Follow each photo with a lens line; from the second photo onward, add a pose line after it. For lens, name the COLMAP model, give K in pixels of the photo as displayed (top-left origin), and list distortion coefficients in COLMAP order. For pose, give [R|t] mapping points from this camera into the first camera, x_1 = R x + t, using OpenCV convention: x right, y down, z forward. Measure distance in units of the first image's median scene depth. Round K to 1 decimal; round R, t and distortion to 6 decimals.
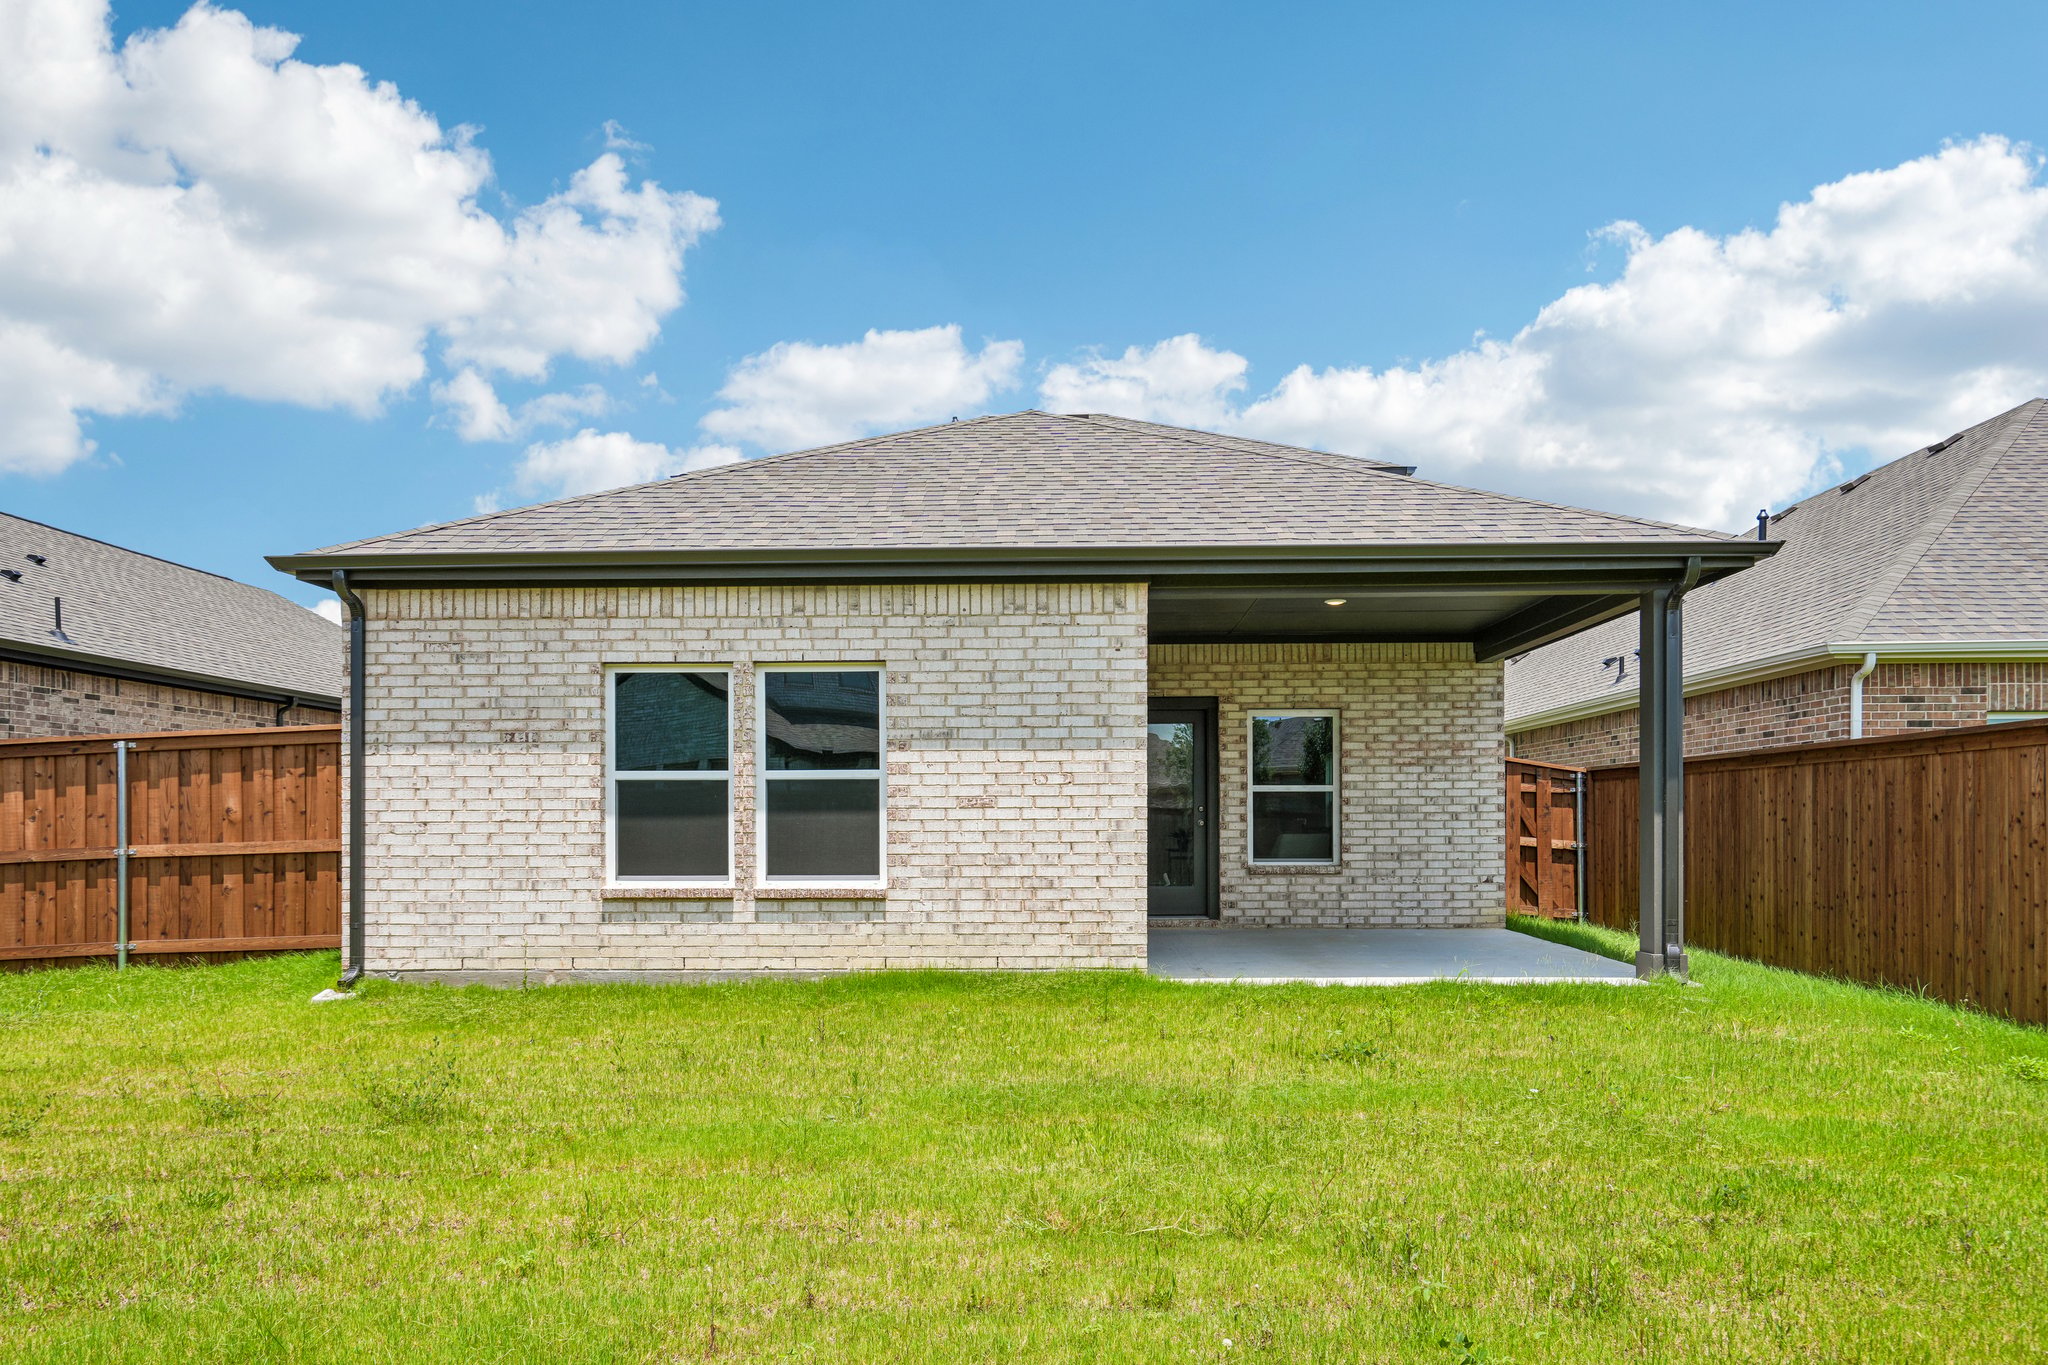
lens RADIAL K [[1312.2, 0, 1025.8], [0, 1312.2, 820.4], [0, 0, 1]] dist [0.002414, 0.000832]
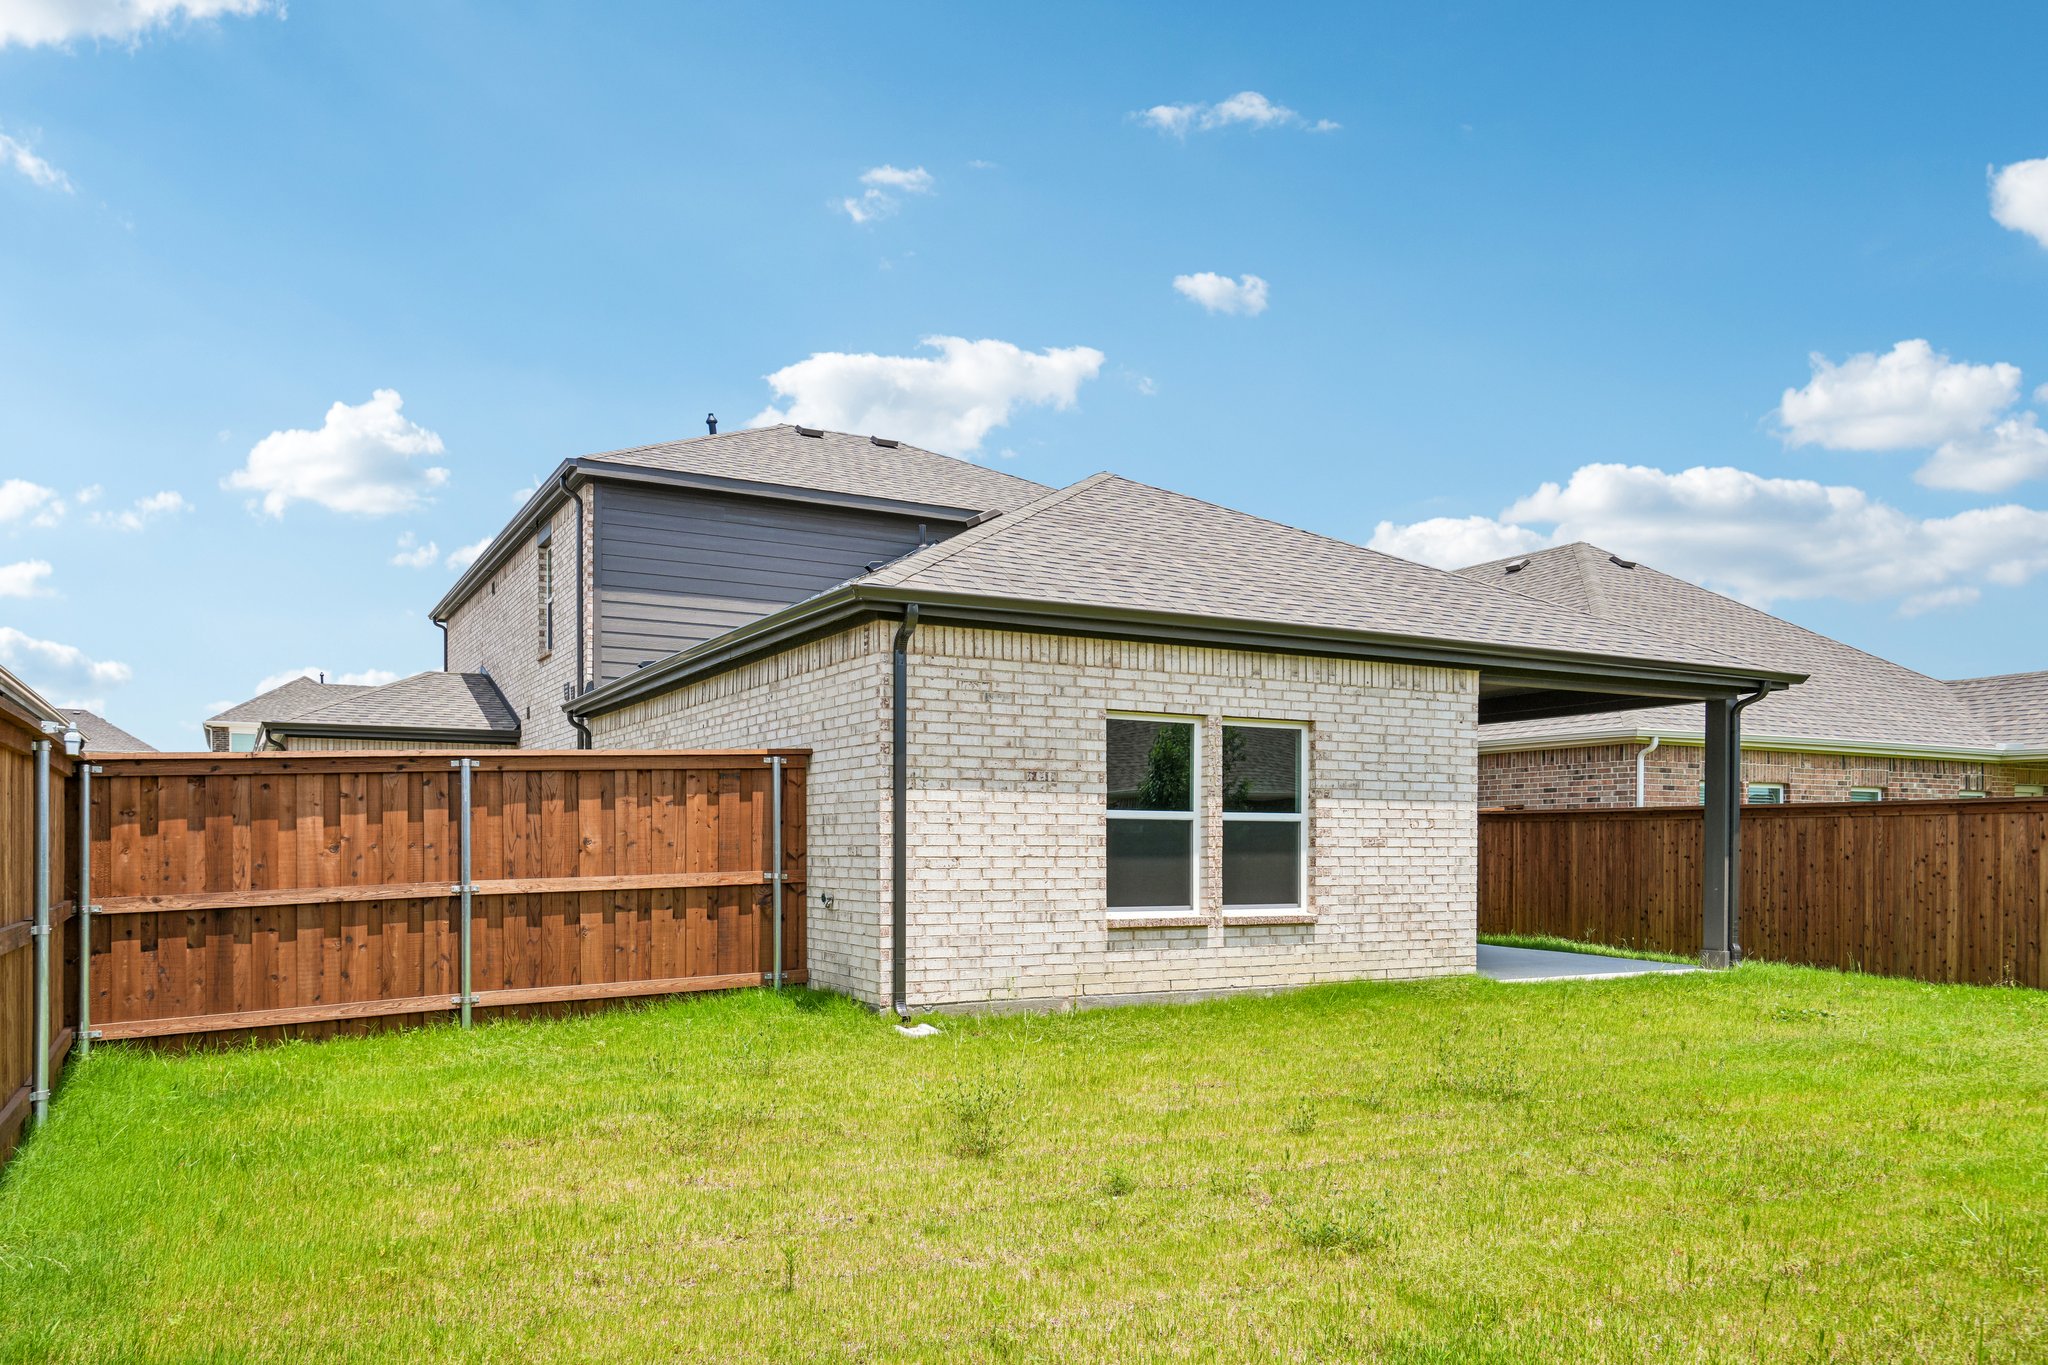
lens RADIAL K [[1456.6, 0, 1023.4], [0, 1456.6, 856.8], [0, 0, 1]] dist [-0.003596, -0.000349]
pose [[0.864813, 0.003411, 0.502082, -0.981812], [-0.007571, 0.999952, 0.006248, -0.006288], [-0.502037, -0.009204, 0.864797, 0.000664]]
